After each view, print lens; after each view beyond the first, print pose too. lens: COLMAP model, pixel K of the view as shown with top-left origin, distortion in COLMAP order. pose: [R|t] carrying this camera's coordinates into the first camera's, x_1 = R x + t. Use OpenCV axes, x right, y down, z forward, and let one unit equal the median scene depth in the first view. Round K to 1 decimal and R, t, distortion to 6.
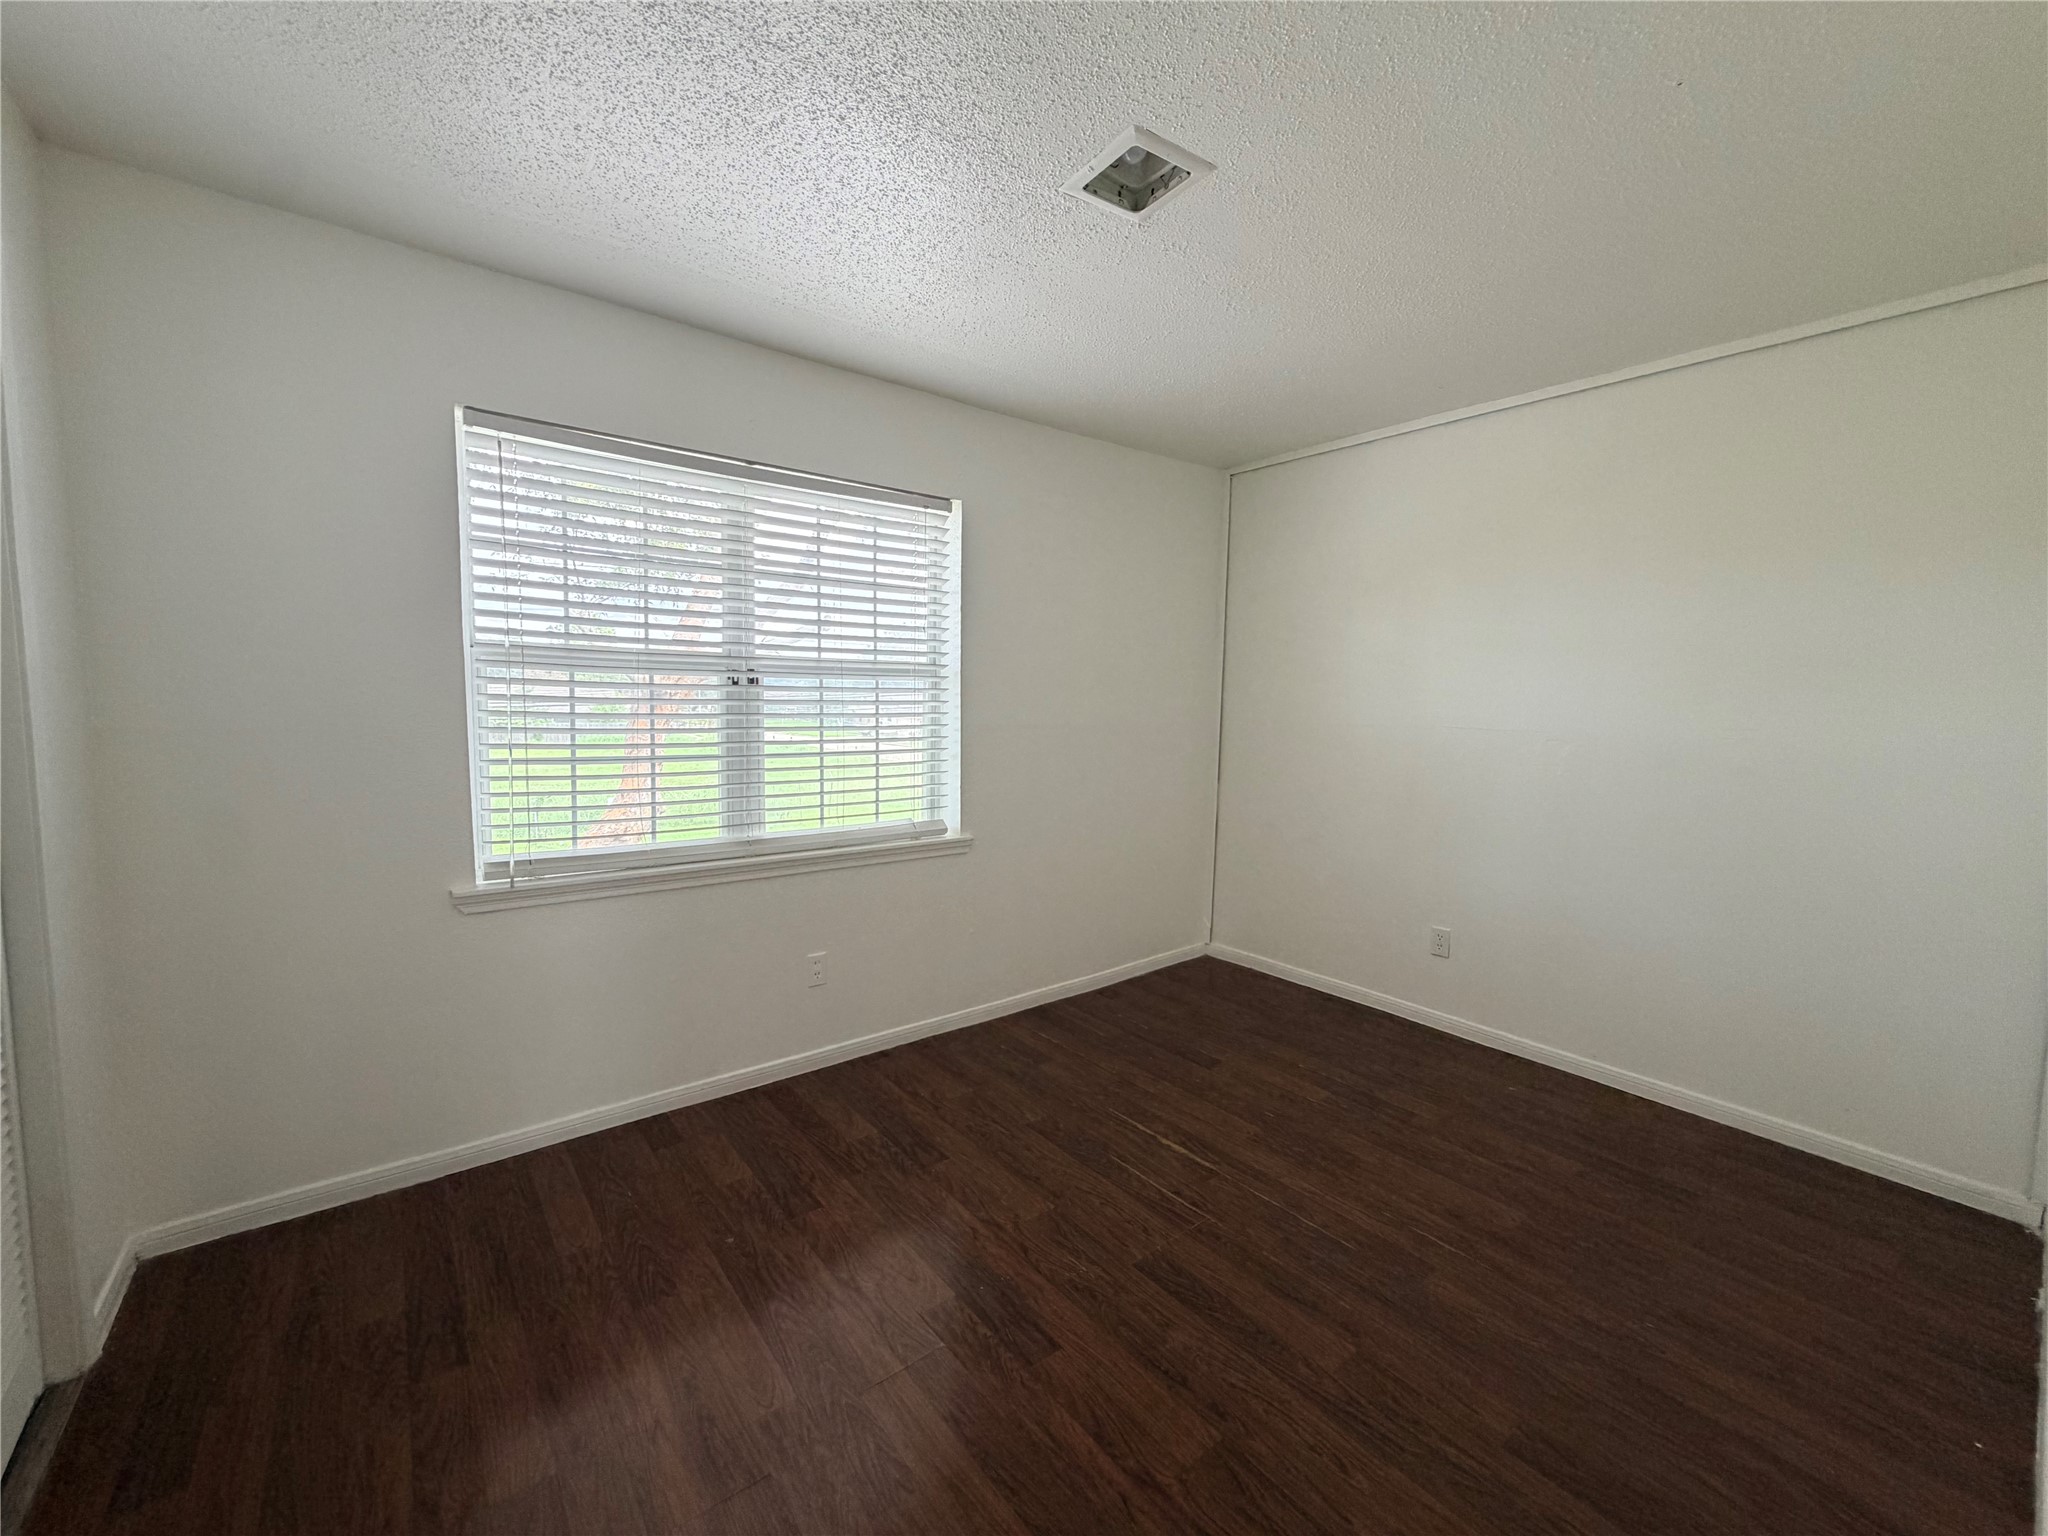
lens RADIAL K [[820.3, 0, 1013.6], [0, 820.3, 768.3], [0, 0, 1]] dist [0.000501, 0.000231]
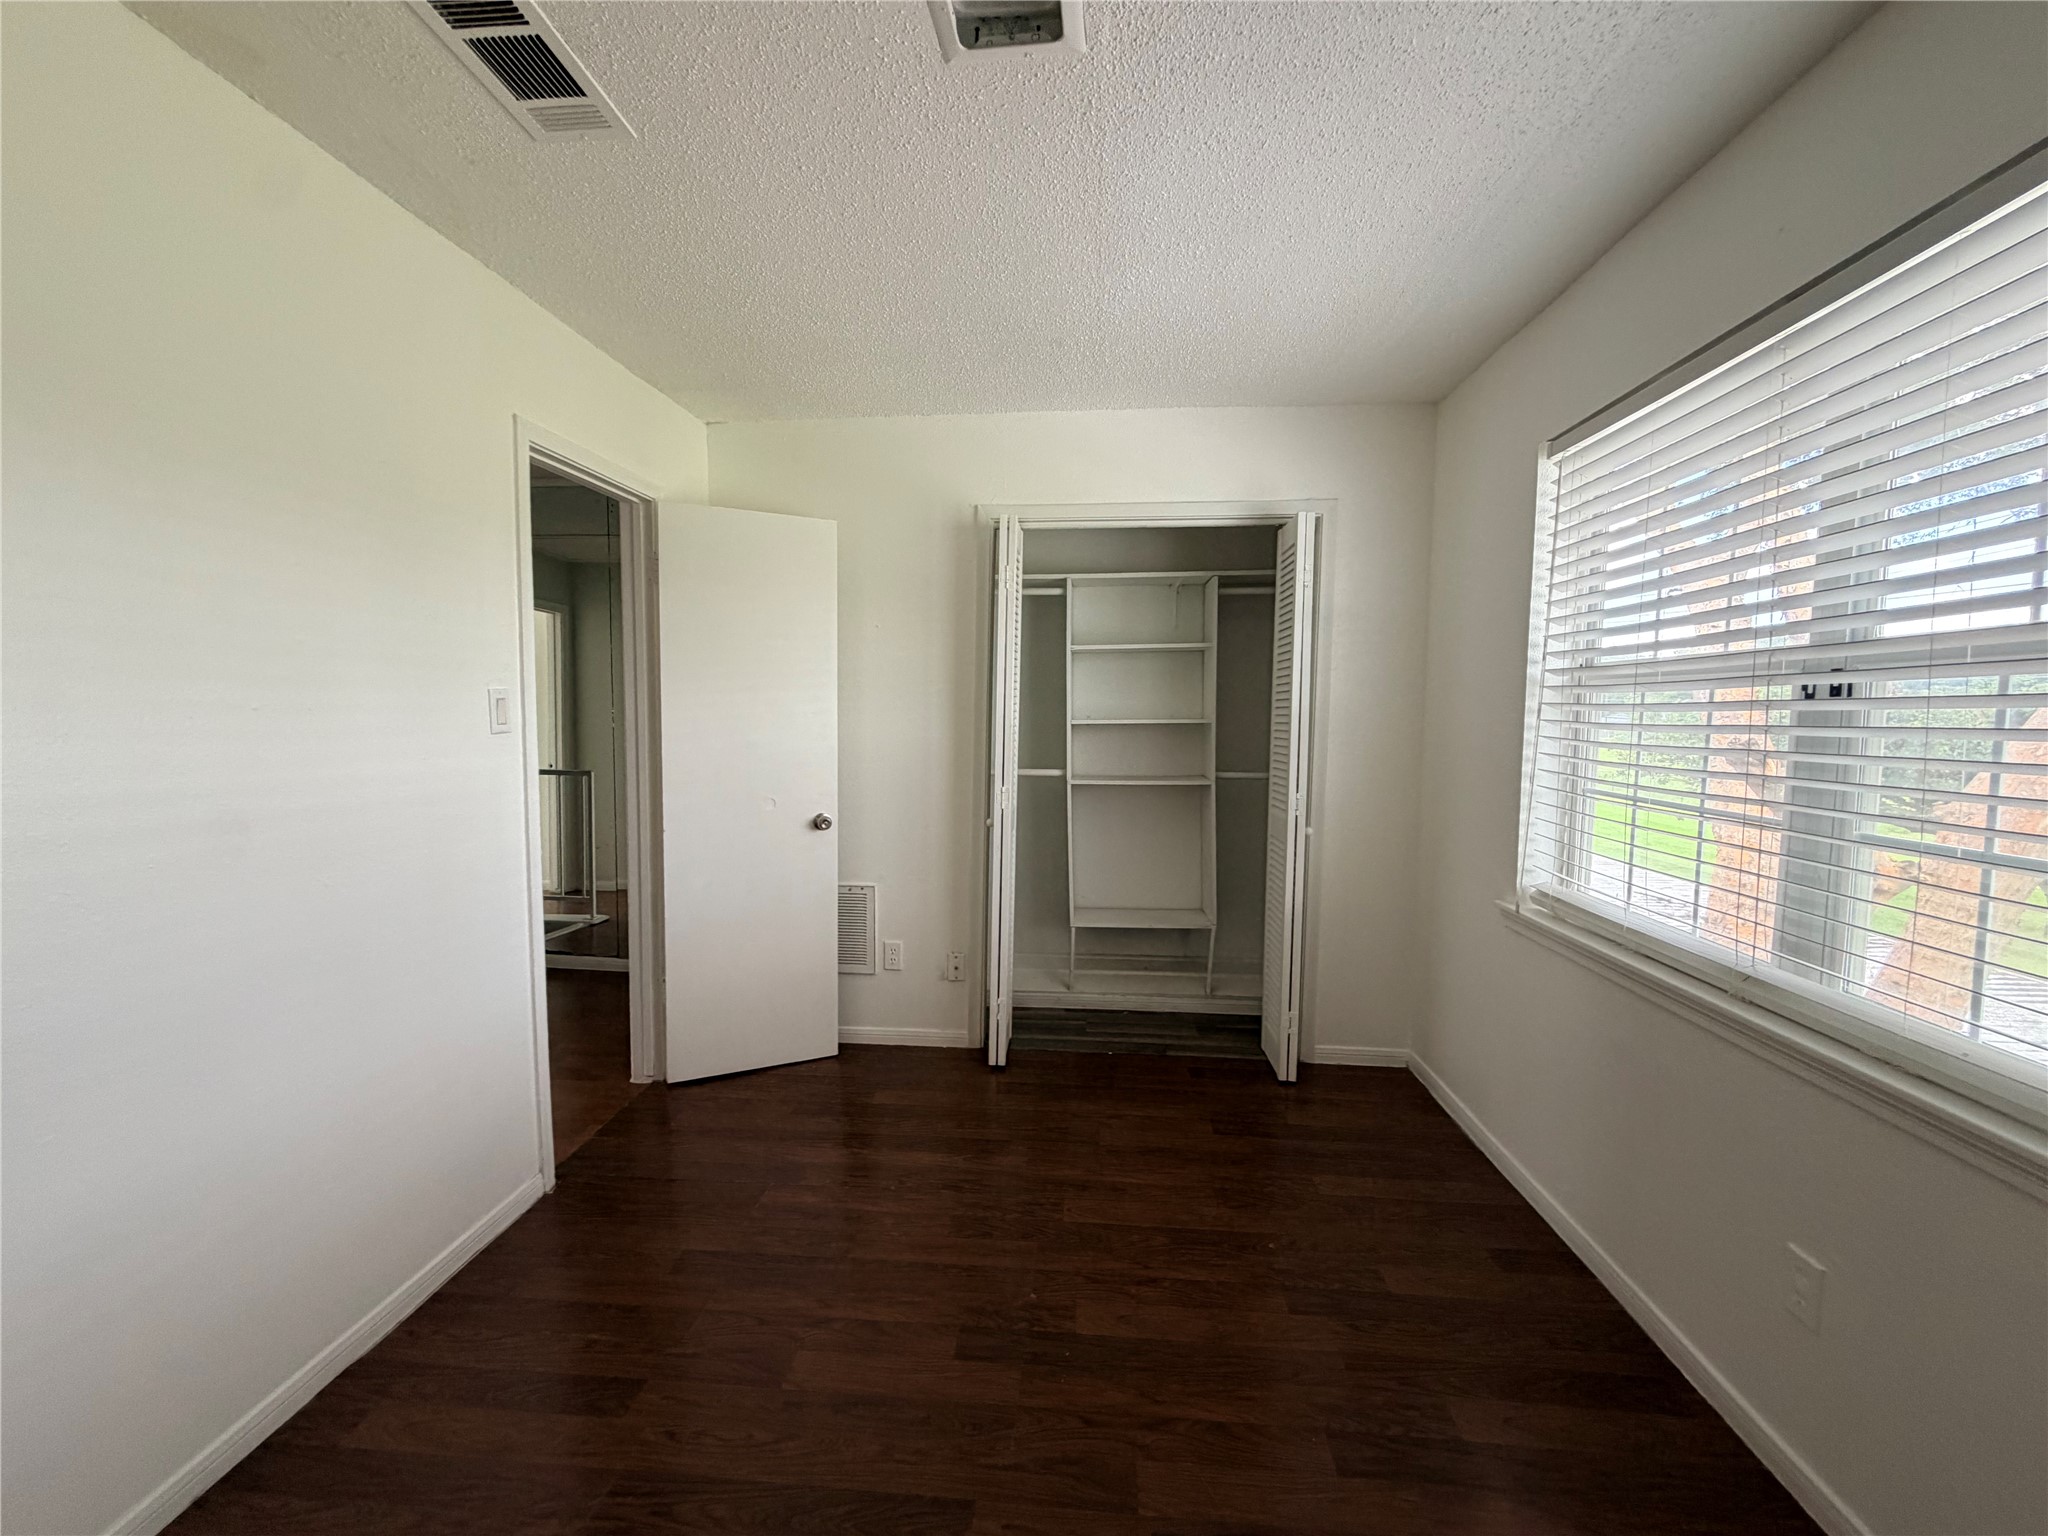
lens RADIAL K [[820.3, 0, 1013.6], [0, 820.3, 768.3], [0, 0, 1]] dist [0.000501, 0.000231]
pose [[-0.684115, 0.033094, -0.728623, 0.429985], [-0.068763, 0.991594, 0.109601, -0.078631], [0.726125, 0.125082, -0.676089, 0.984346]]
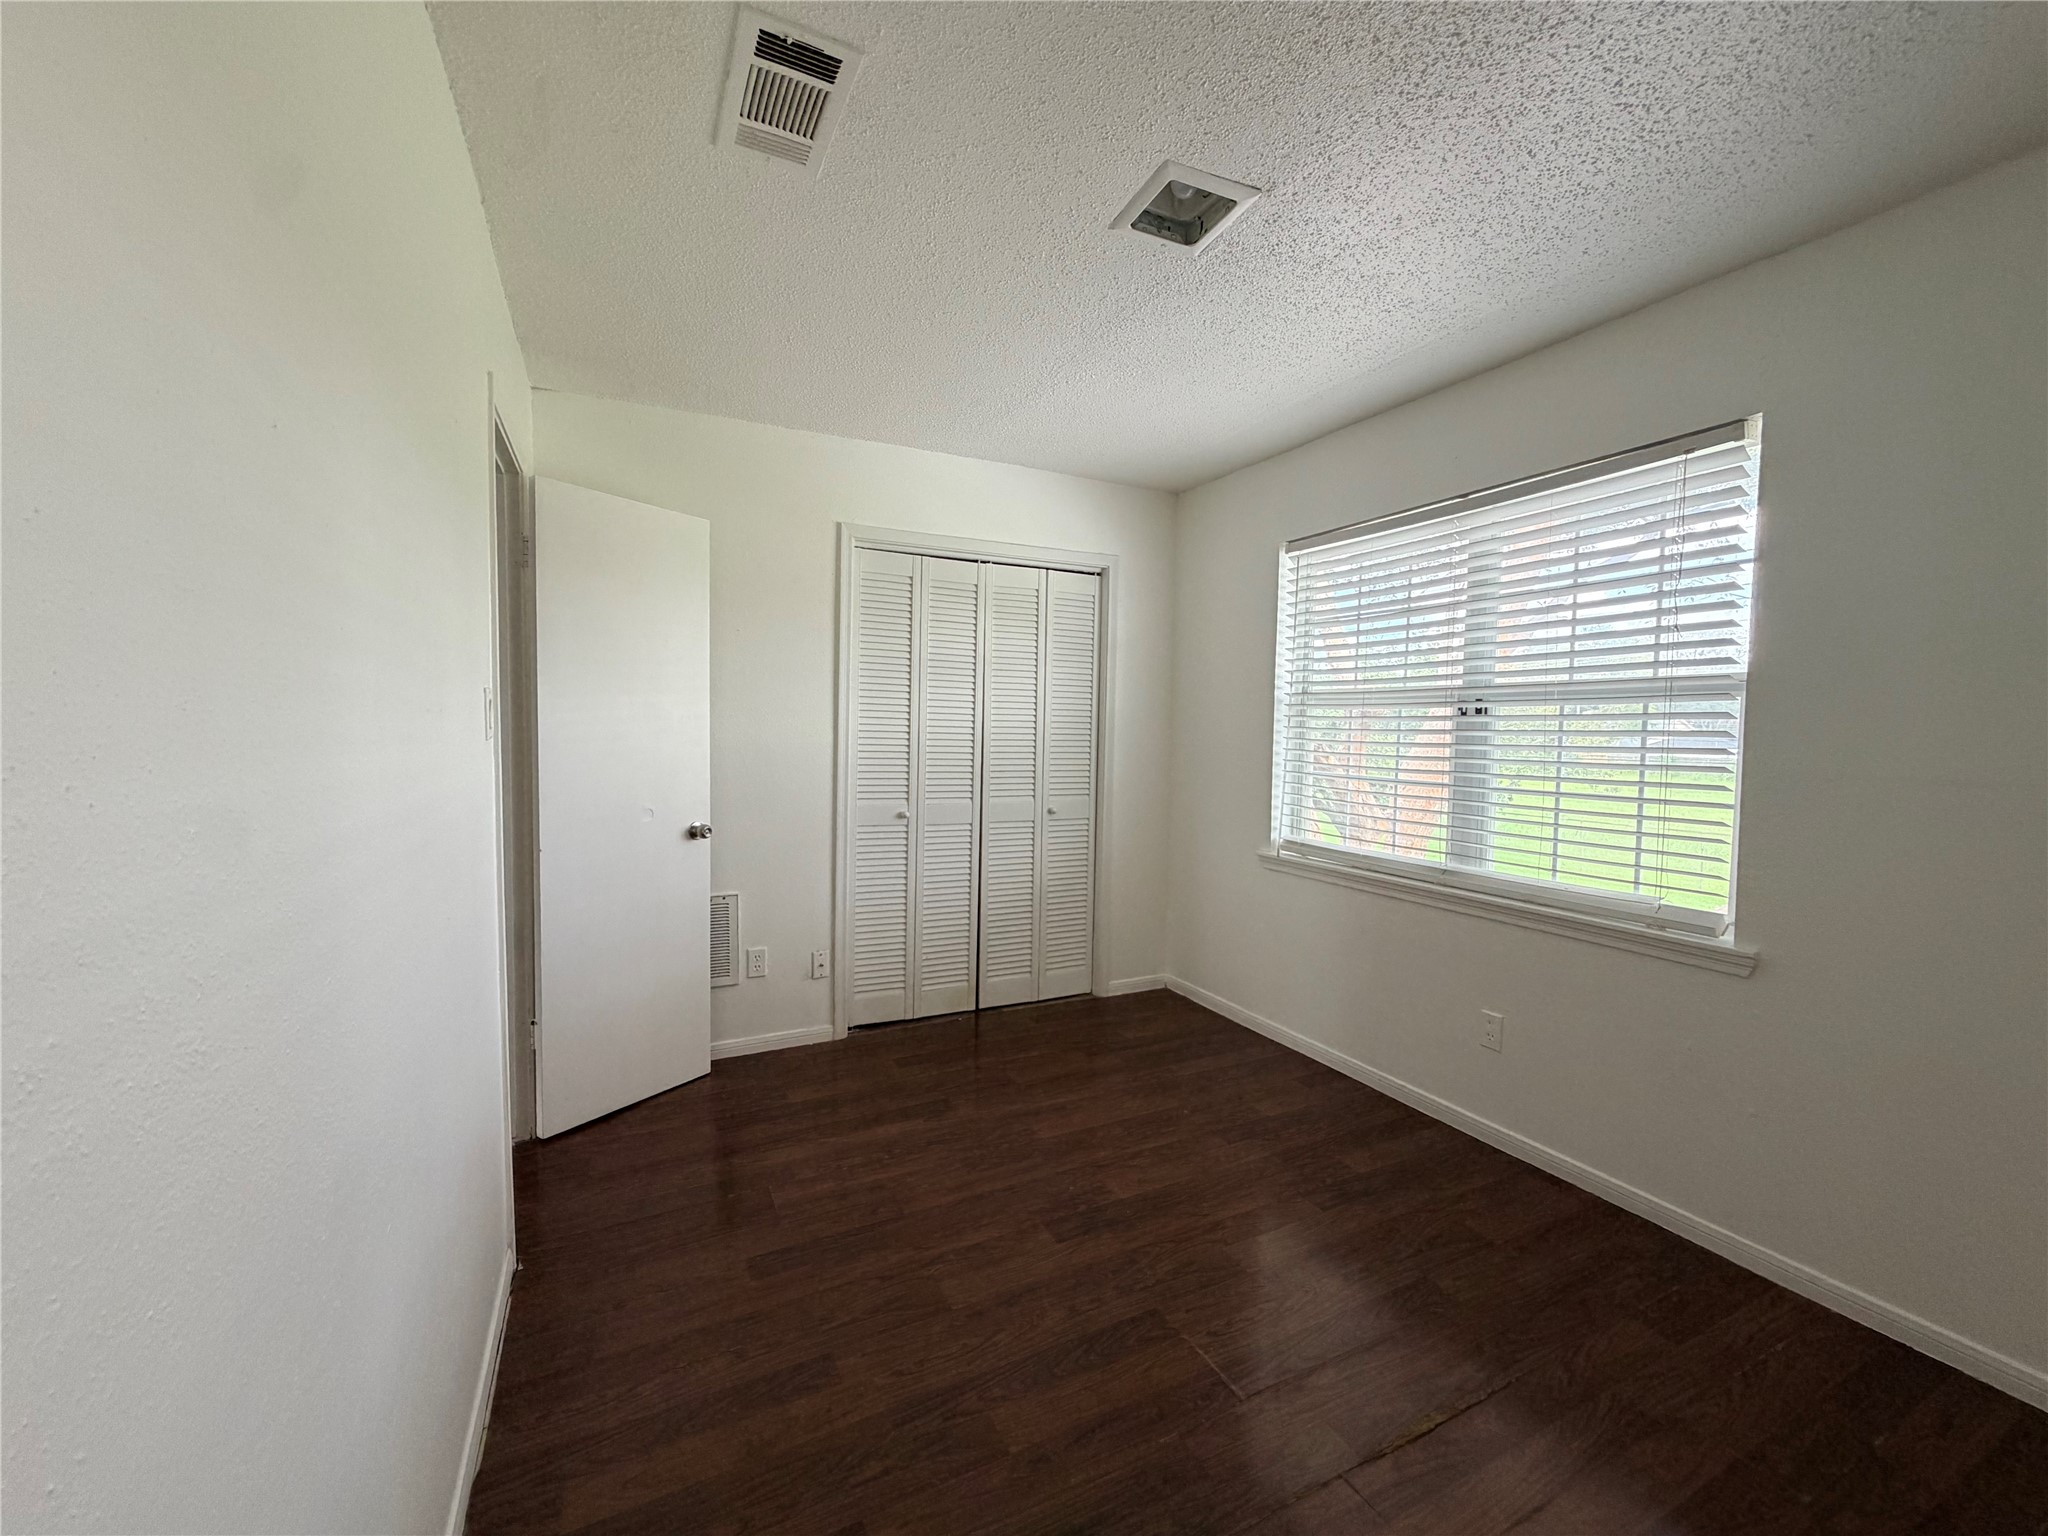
lens RADIAL K [[824.4, 0, 1015.7], [0, 824.4, 768.1], [0, 0, 1]] dist [-0.002152, -0.000107]
pose [[-0.200393, 0.037609, -0.978994, 0.758494], [-0.087635, 0.994569, 0.056146, -0.045600], [0.975788, 0.097046, -0.196008, 0.664147]]
